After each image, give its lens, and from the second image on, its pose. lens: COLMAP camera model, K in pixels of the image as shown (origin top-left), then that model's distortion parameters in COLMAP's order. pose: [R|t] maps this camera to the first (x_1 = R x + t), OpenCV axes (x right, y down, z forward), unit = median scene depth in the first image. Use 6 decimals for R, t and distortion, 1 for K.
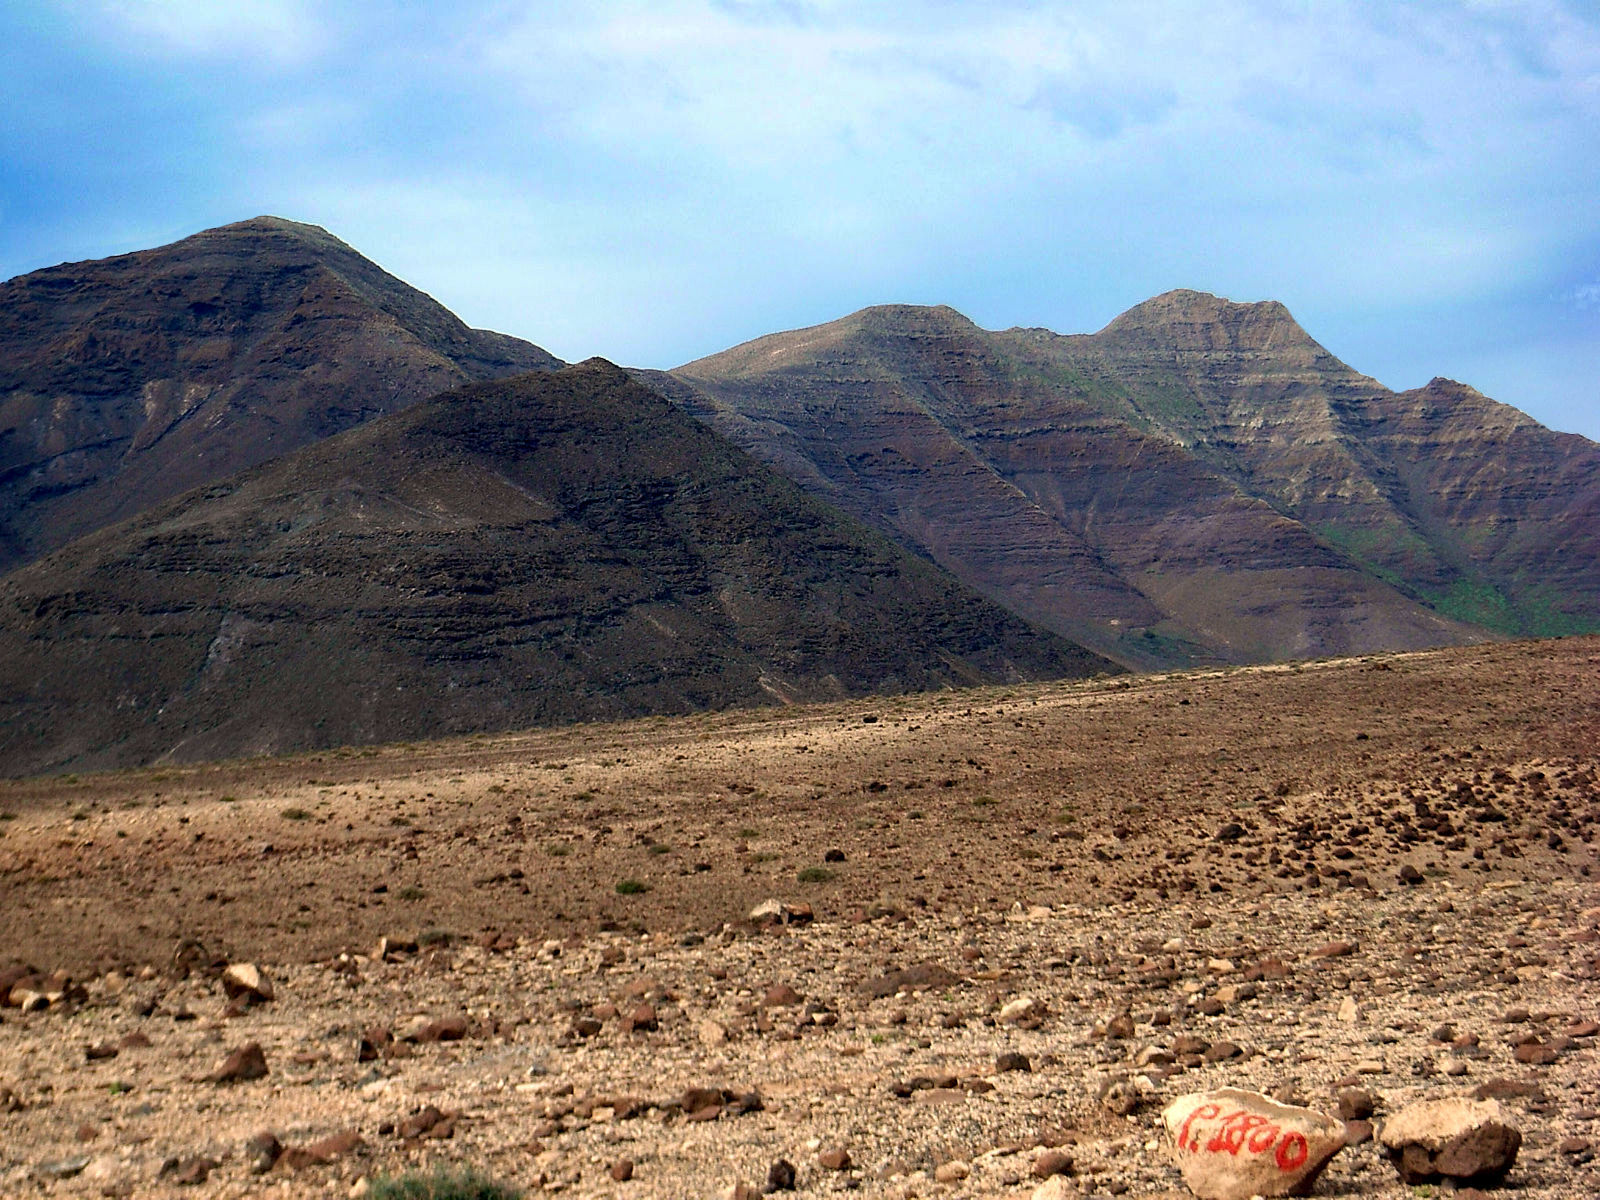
lens RADIAL K [[4390.6, 0, 800.6], [0, 4390.6, 599.9], [0, 0, 1]] dist [0.674202, 0.000000]
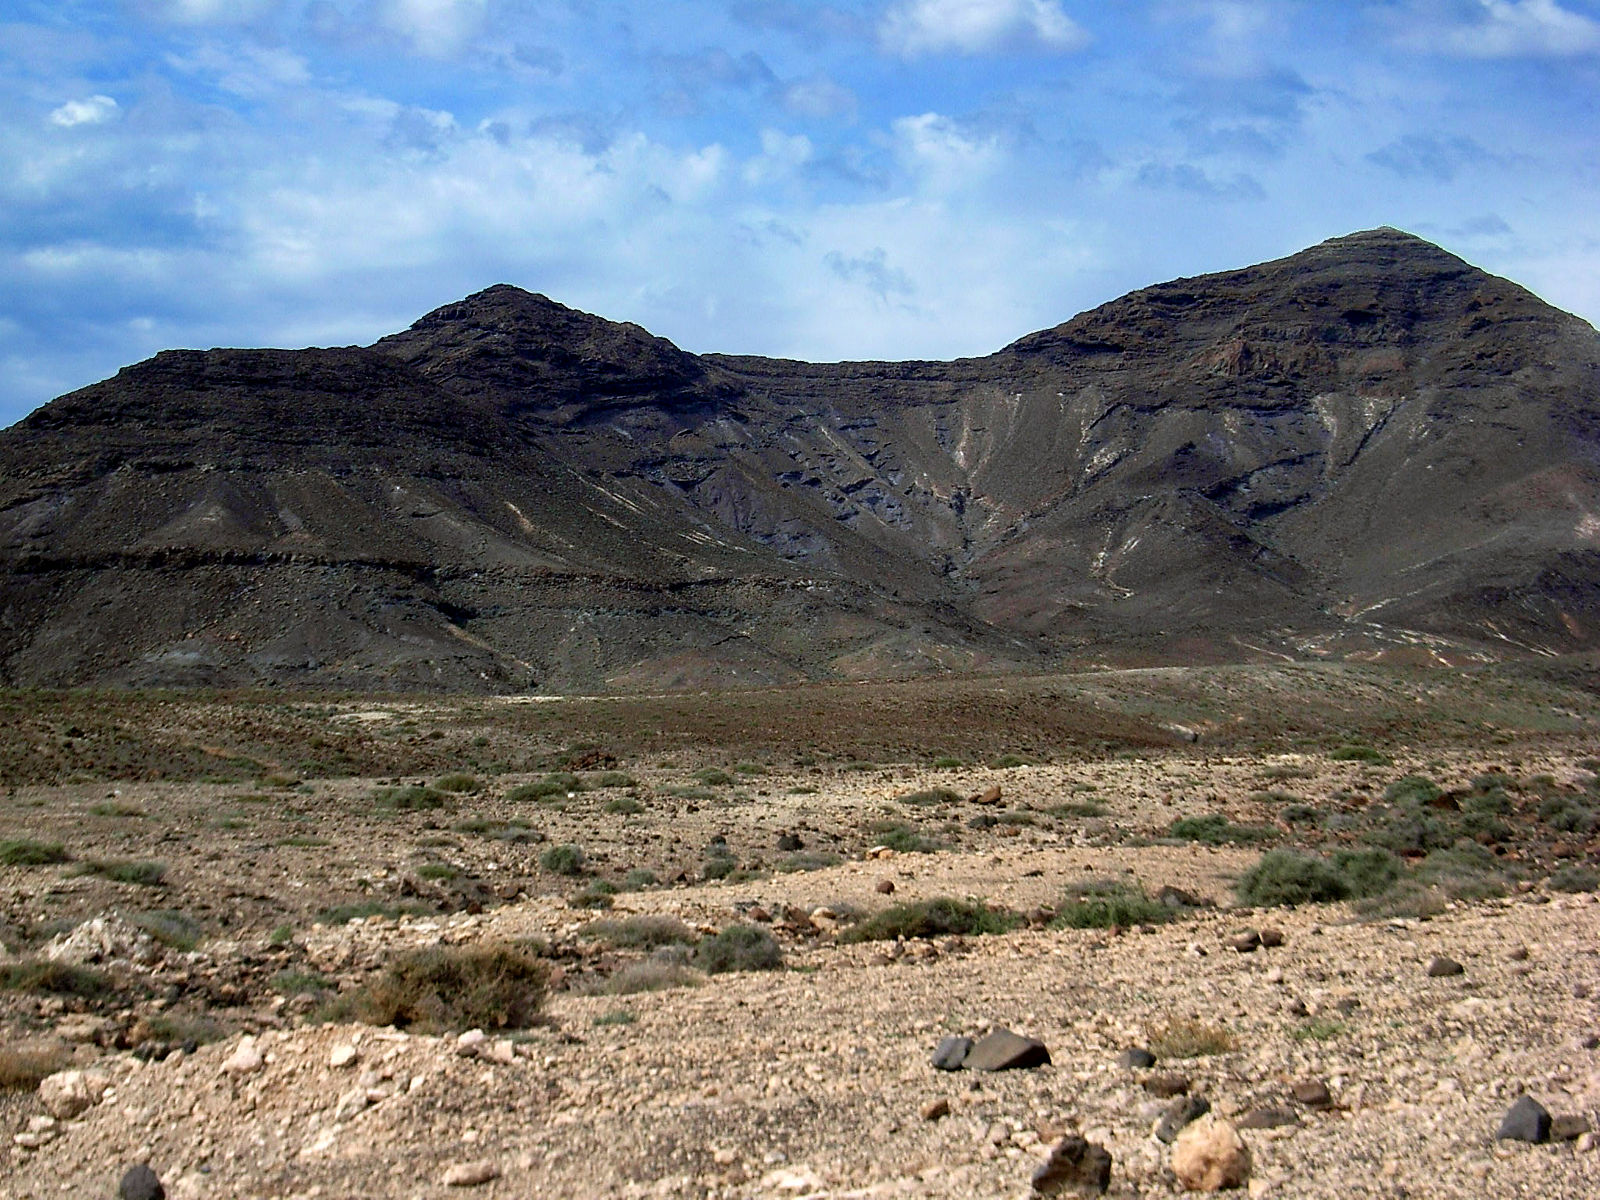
lens RADIAL K [[2712.4, 0, 799.6], [0, 2712.4, 601.2], [0, 0, 1]] dist [-0.126010, 0.000000]
pose [[0.999706, -0.004433, -0.023835, -0.232406], [0.002708, 0.997407, -0.071919, 0.027165], [0.024092, 0.071834, 0.997126, 0.483849]]
